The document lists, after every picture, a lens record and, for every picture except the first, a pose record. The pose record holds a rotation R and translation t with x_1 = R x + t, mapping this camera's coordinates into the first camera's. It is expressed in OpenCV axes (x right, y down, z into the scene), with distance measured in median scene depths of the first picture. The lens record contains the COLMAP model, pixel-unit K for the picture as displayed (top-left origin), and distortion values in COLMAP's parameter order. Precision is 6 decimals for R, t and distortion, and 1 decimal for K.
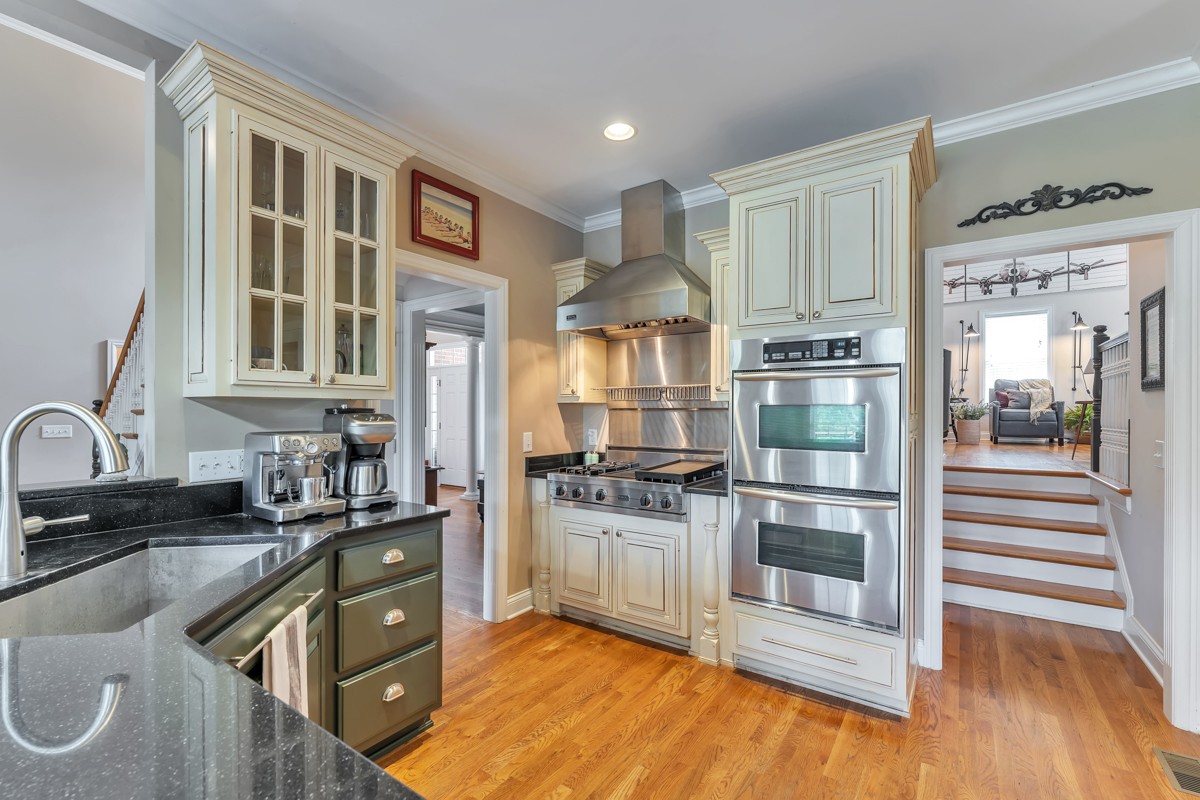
lens RADIAL K [[515.9, 0, 603.2], [0, 515.9, 411.8], [0, 0, 1]] dist [-0.000280, -0.000513]
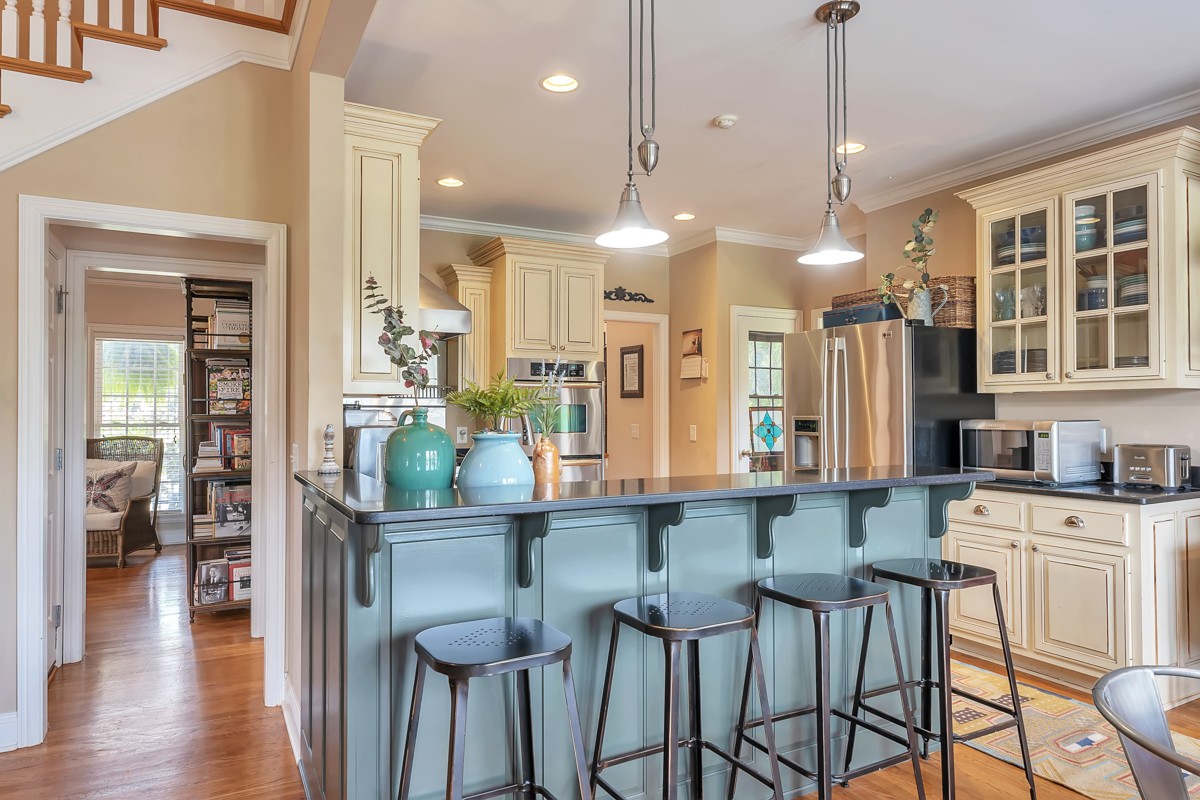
lens RADIAL K [[719.7, 0, 606.6], [0, 719.7, 400.3], [0, 0, 1]] dist [0.003512, 0.000789]
pose [[0.448471, 0.011133, 0.893728, -0.633961], [0.002344, 0.999904, -0.013632, 0.001557], [-0.893794, 0.008209, 0.448402, -0.048114]]
